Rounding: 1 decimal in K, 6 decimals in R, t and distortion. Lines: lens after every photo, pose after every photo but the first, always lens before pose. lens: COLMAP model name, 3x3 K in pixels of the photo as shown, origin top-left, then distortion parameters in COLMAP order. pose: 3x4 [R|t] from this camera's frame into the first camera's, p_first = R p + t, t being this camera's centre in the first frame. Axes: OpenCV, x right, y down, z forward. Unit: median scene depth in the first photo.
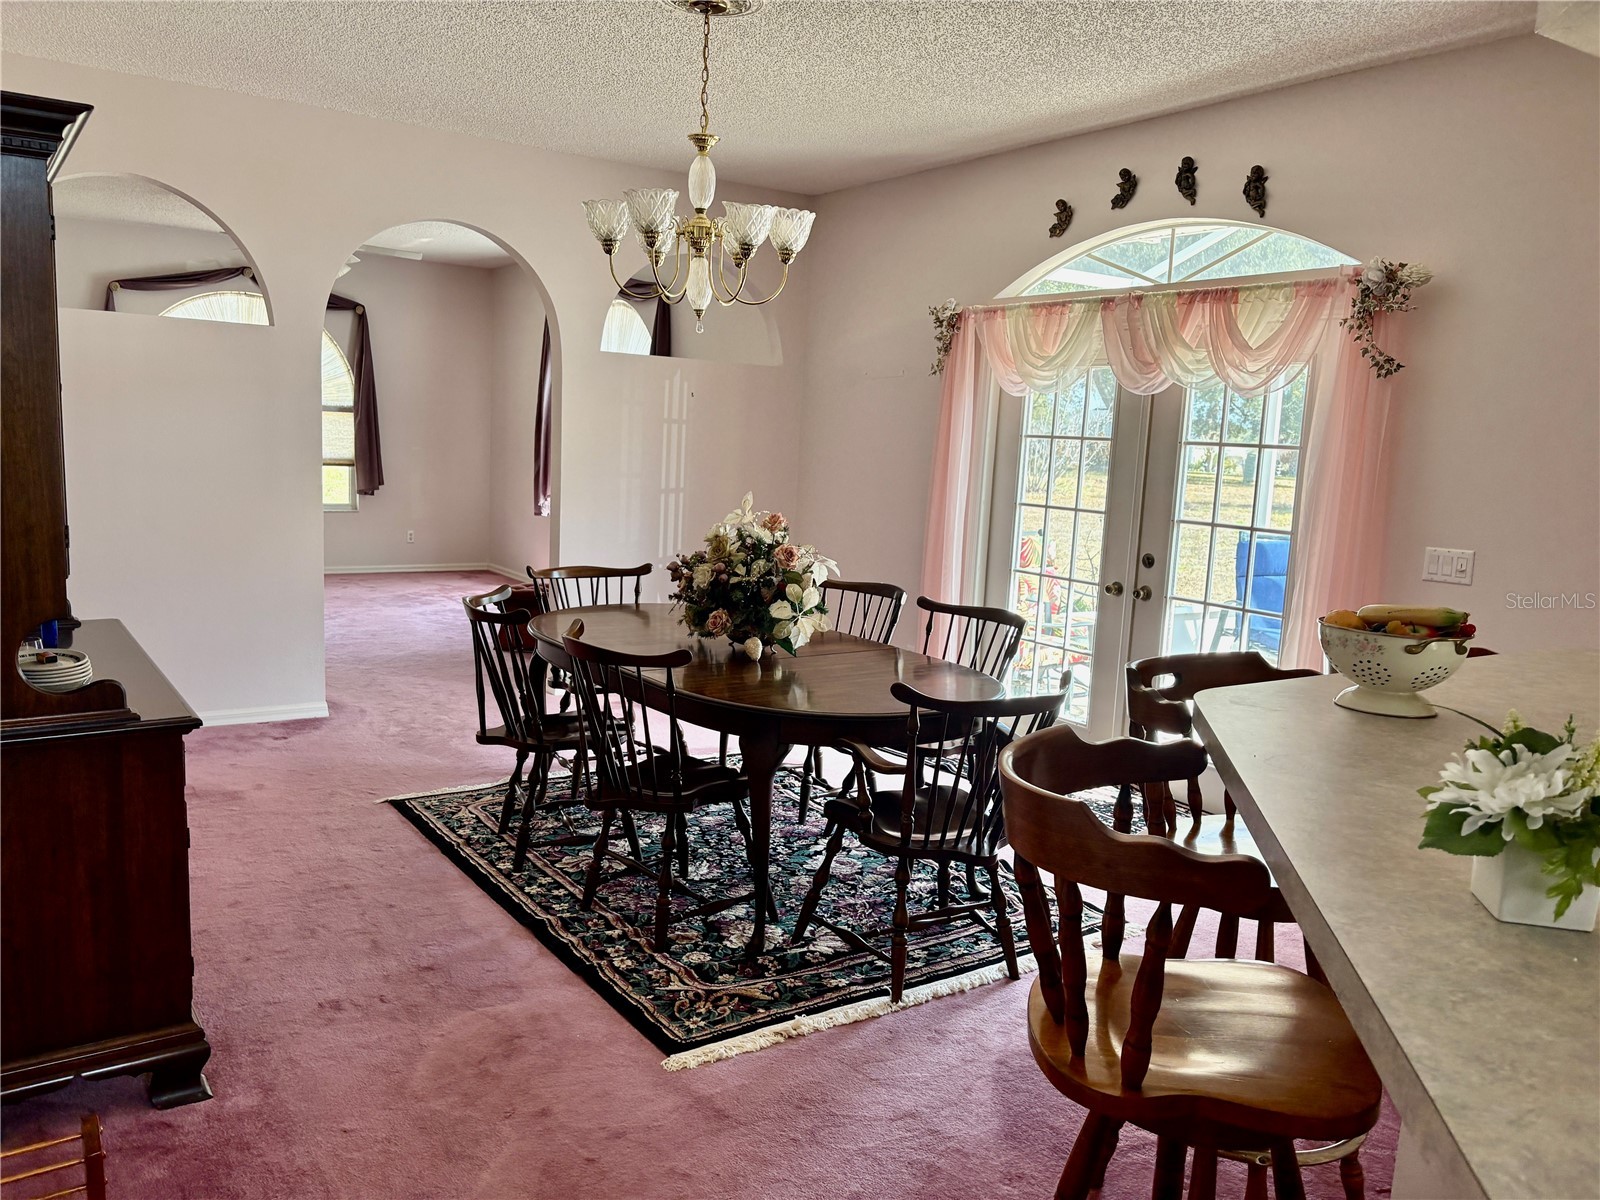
lens RADIAL K [[1220.9, 0, 803.5], [0, 1220.9, 597.7], [0, 0, 1]] dist [0.059185, -0.044365]
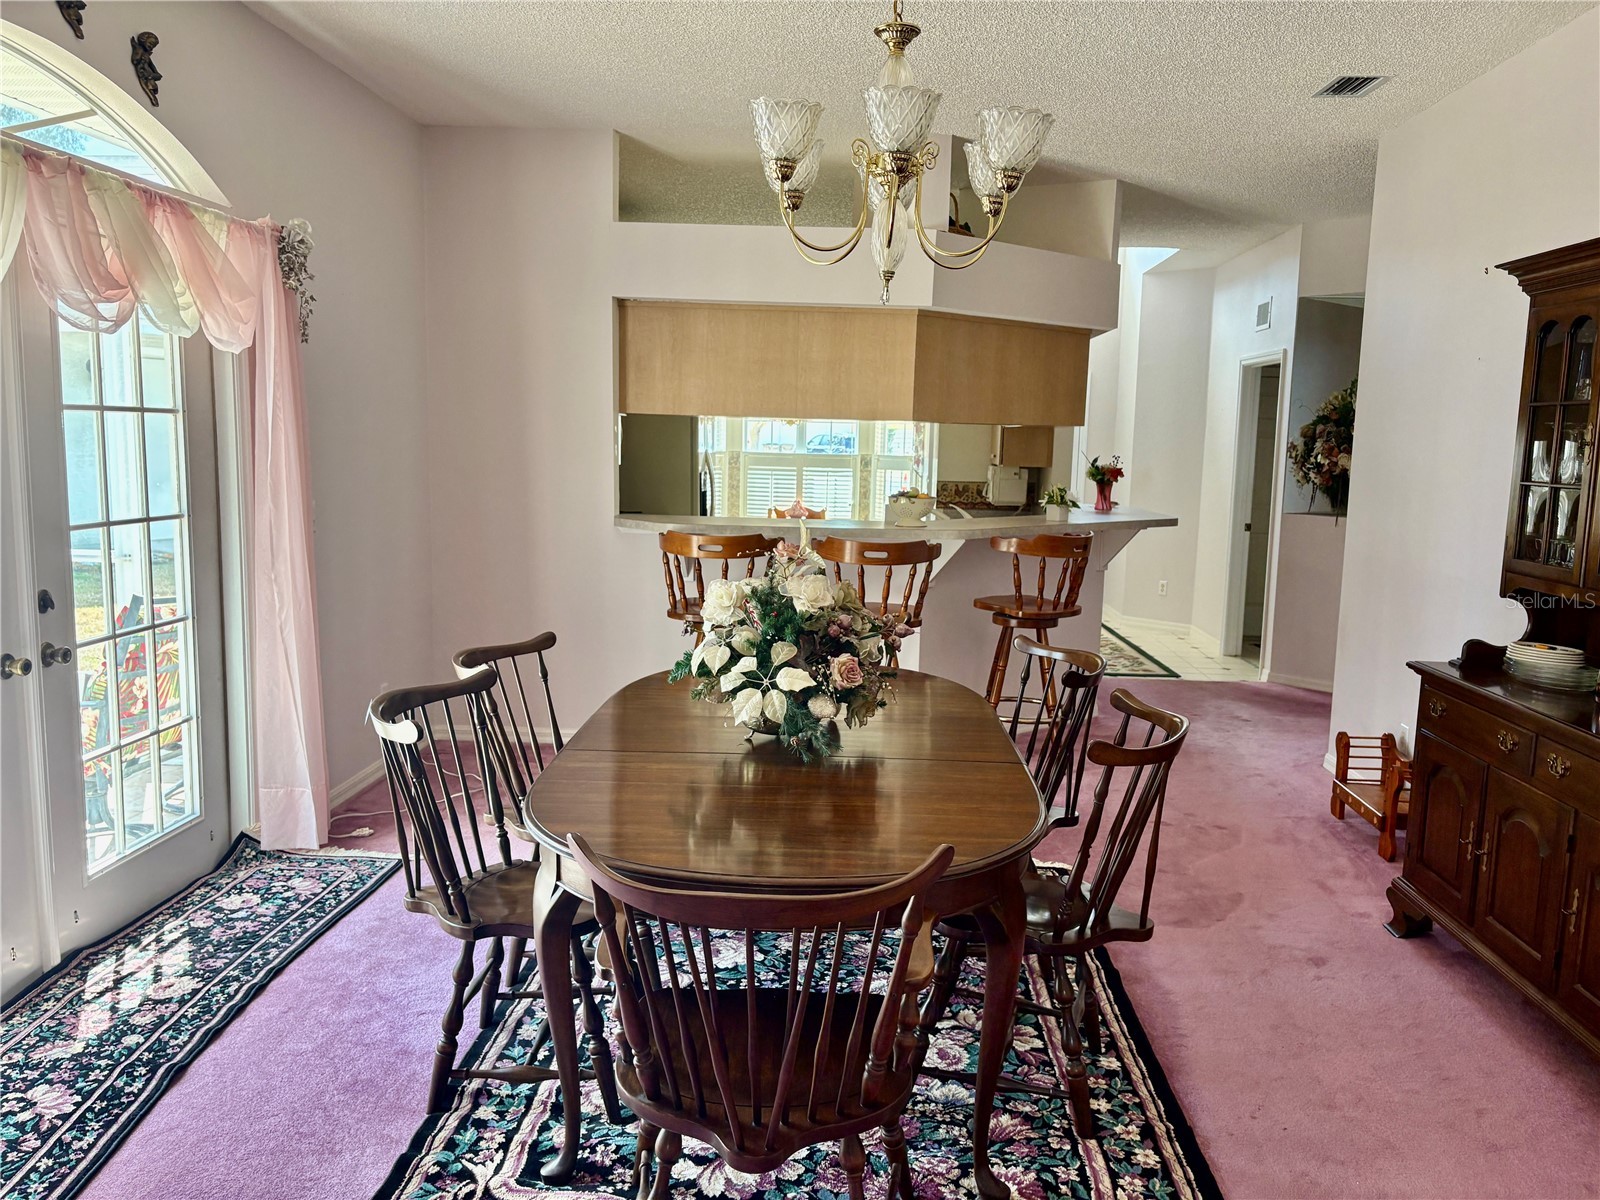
lens RADIAL K [[1220.9, 0, 803.5], [0, 1220.9, 597.7], [0, 0, 1]] dist [0.059185, -0.044365]
pose [[-0.788050, -0.147026, 0.597797, -0.484118], [0.027620, 0.961640, 0.272922, -0.242746], [-0.614992, 0.231587, -0.753759, 1.559884]]
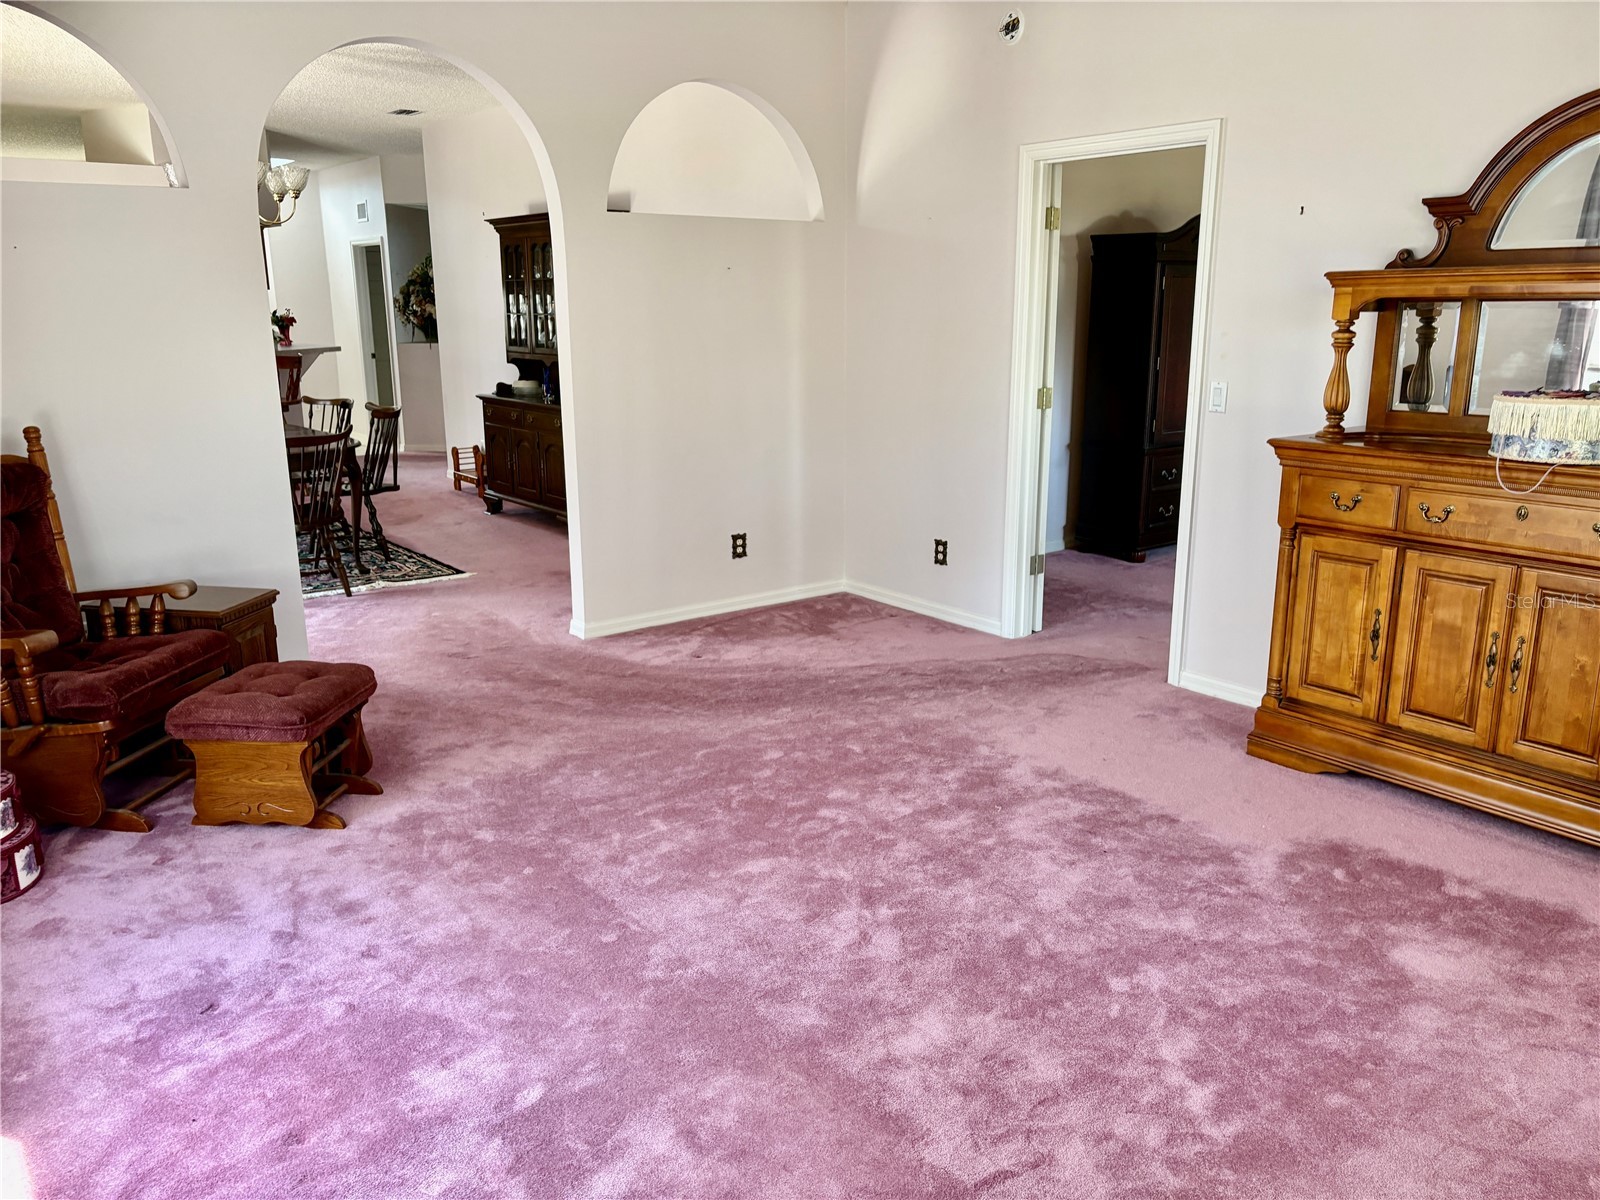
lens RADIAL K [[1196.7, 0, 795.2], [0, 1196.7, 578.1], [0, 0, 1]] dist [0.066536, -0.071989]
pose [[-0.997705, -0.031479, -0.059956, -0.699754], [-0.051170, 0.930375, 0.363020, -0.398551], [0.044354, 0.365254, -0.929851, 2.532095]]
